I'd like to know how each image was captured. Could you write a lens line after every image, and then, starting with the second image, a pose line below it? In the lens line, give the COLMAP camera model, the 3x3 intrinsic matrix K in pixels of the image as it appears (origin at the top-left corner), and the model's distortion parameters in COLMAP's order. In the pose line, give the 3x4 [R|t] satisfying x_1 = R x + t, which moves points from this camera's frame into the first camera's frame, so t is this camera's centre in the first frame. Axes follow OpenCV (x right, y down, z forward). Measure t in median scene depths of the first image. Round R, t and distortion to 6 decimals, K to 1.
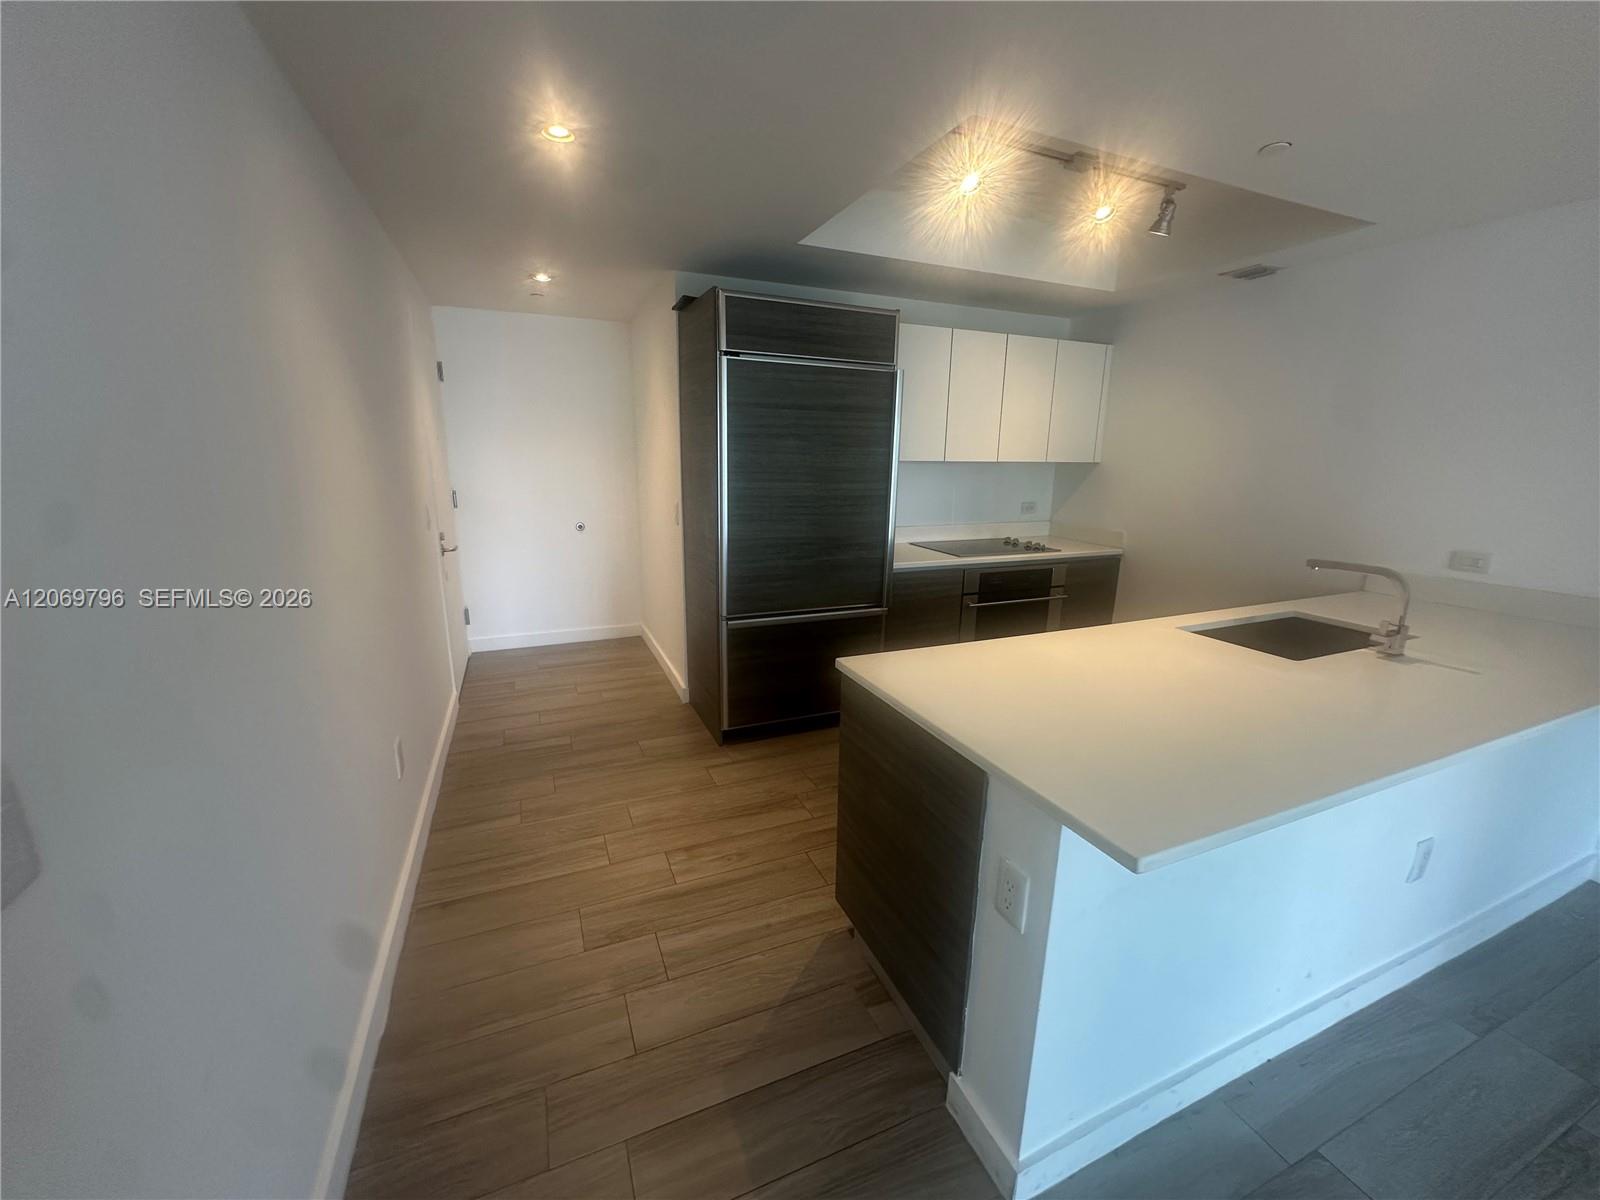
lens RADIAL K [[636.0, 0, 801.9], [0, 636.0, 599.2], [0, 0, 1]] dist [0.001513, 0.000279]
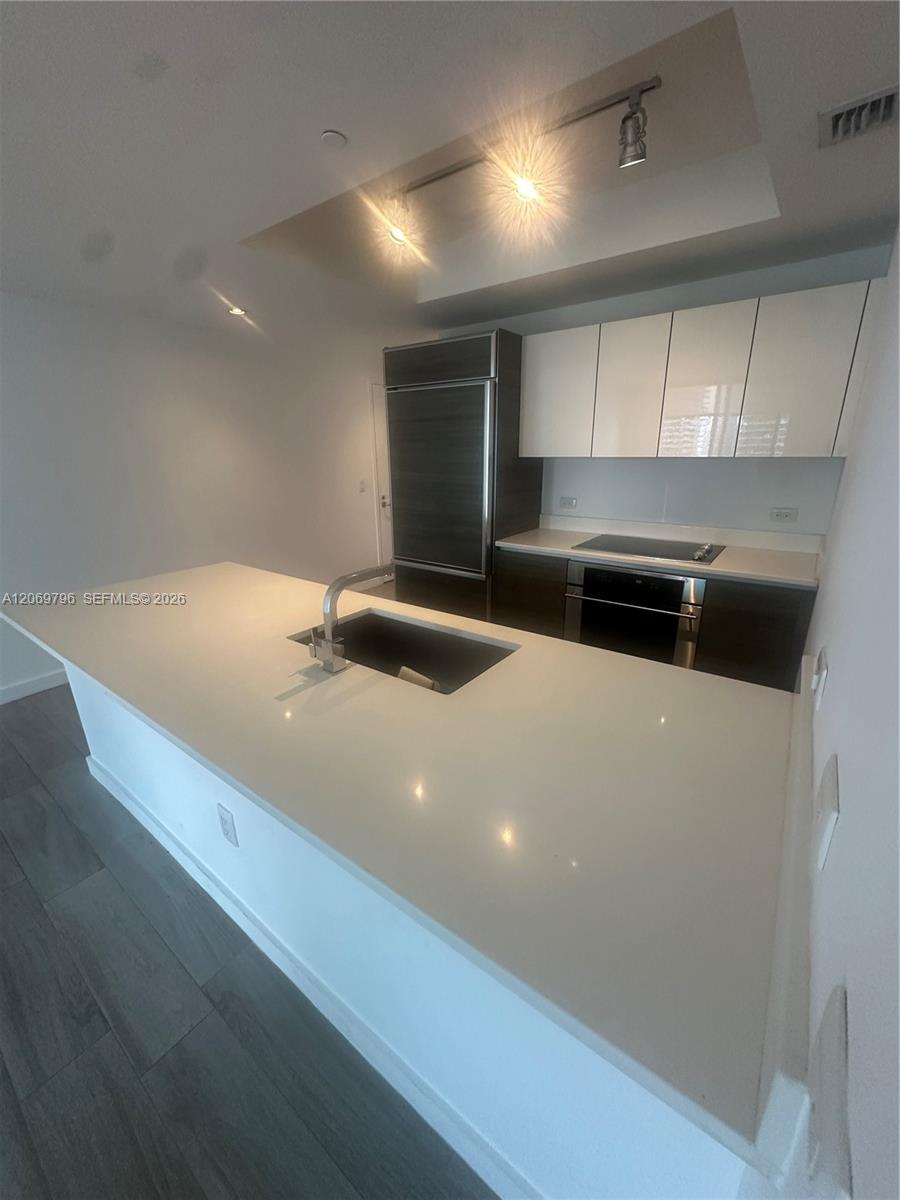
lens RADIAL K [[477.0, 0, 452.1], [0, 477.0, 601.2], [0, 0, 1]] dist [0.001513, 0.000279]
pose [[0.499657, 0.245565, -0.830687, 1.141057], [-0.178123, 0.967609, 0.178901, -0.120943], [0.847712, 0.058575, 0.527213, 0.563687]]
